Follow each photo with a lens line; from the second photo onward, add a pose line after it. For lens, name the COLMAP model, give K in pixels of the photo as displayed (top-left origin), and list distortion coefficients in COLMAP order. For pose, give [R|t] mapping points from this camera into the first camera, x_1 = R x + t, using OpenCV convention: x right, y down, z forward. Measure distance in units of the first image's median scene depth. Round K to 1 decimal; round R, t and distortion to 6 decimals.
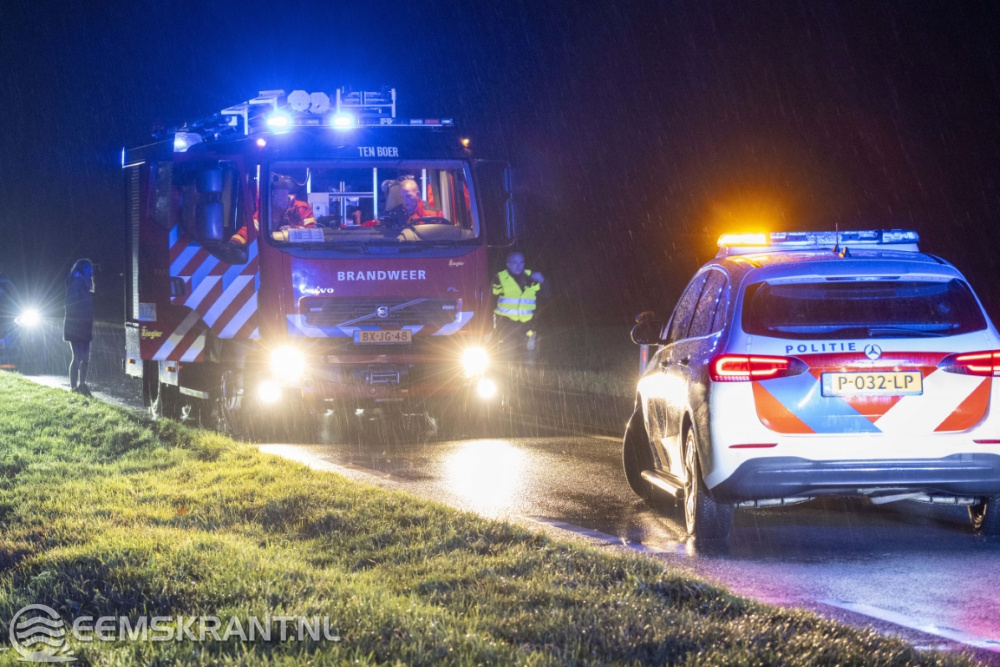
lens RADIAL K [[2959.4, 0, 500.0], [0, 2959.4, 333.5], [0, 0, 1]] dist [0.034394, -0.130946]
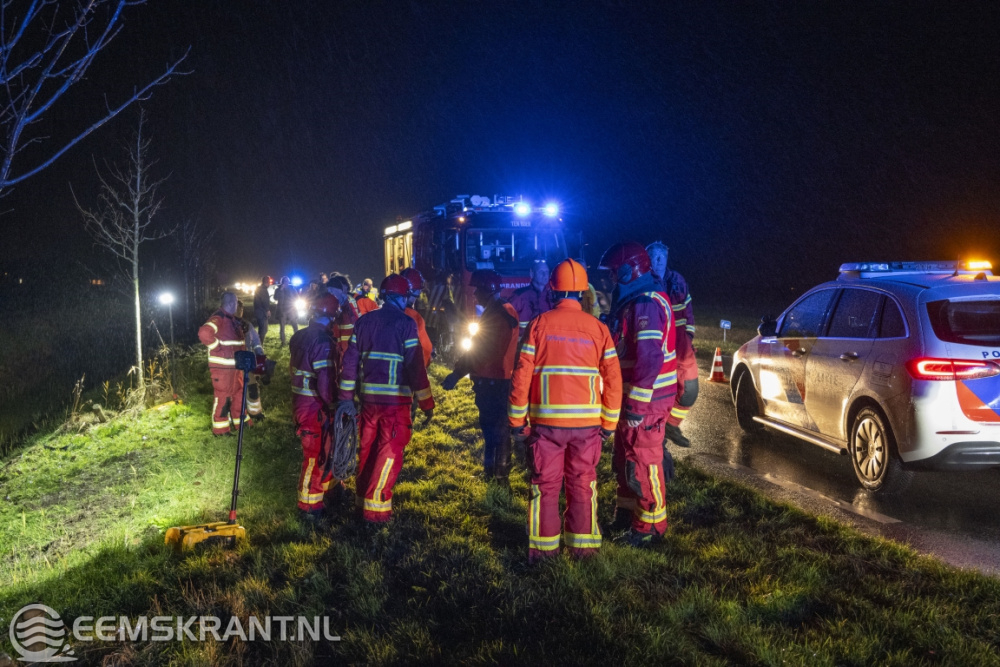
lens RADIAL K [[924.0, 0, 500.0], [0, 924.0, 333.5], [0, 0, 1]] dist [0.011466, 0.003656]
pose [[0.999683, 0.000757, 0.025165, -0.096613], [-0.001691, 0.999309, 0.037130, -0.014774], [-0.025120, -0.037161, 0.998994, 0.515679]]
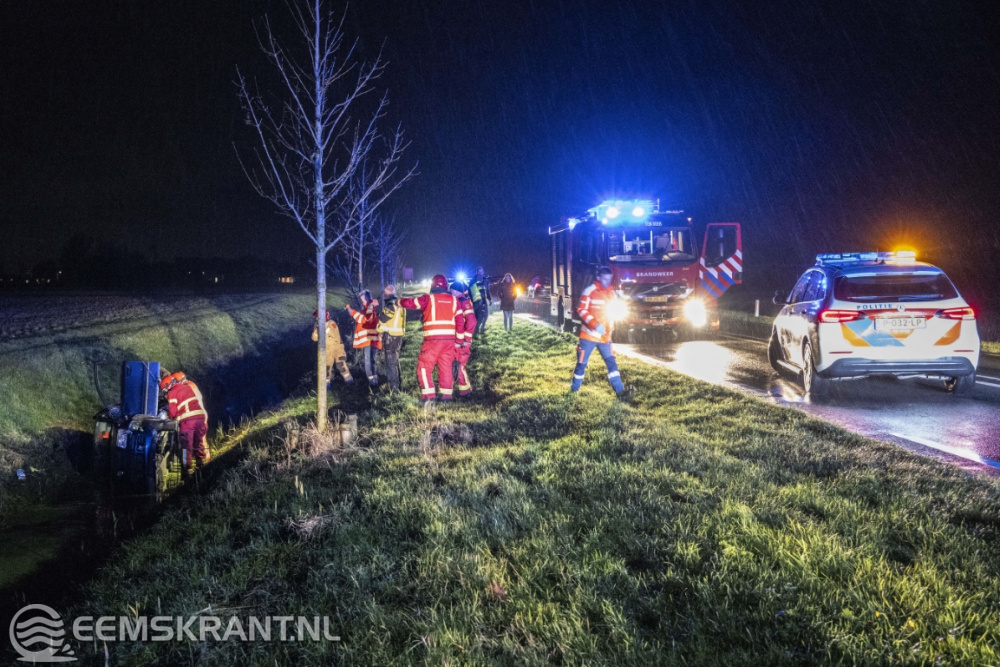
lens RADIAL K [[1040.5, 0, 447.0], [0, 1040.5, 313.0], [0, 0, 1]] dist [0.010541, 0.002955]
pose [[0.974252, -0.002792, -0.225444, -0.018420], [0.006686, 0.999841, 0.016511, -0.004180], [0.225363, -0.017593, 0.974116, 0.168781]]
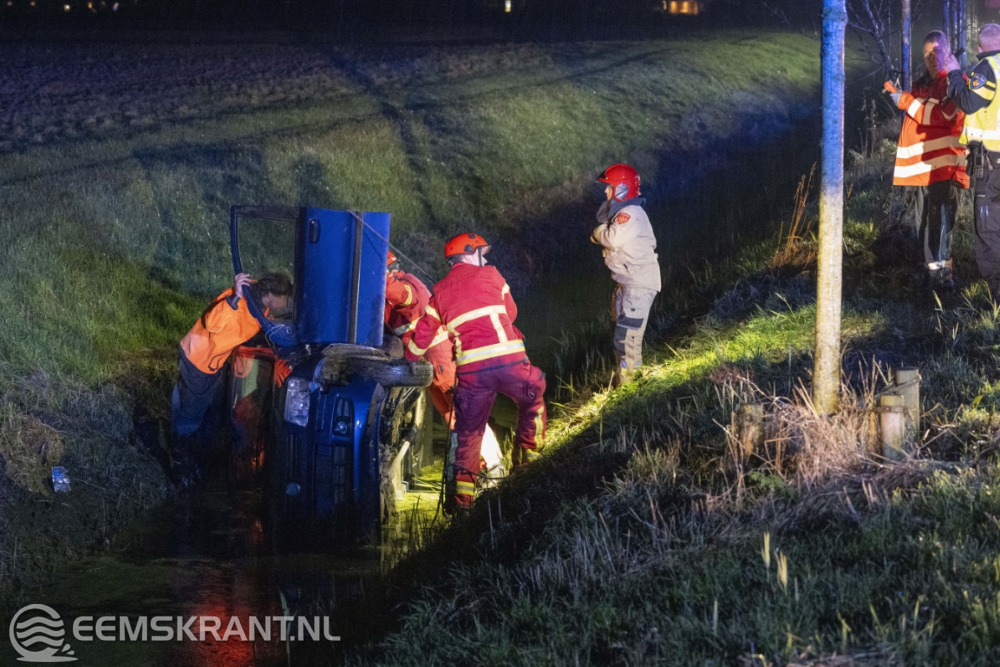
lens RADIAL K [[2612.9, 0, 500.0], [0, 2612.9, 333.5], [0, 0, 1]] dist [-0.026064, 0.243754]
pose [[0.901834, 0.049335, -0.429257, -0.048115], [-0.003111, 0.994176, 0.107726, -0.002978], [0.432071, -0.095815, 0.896735, 0.207470]]
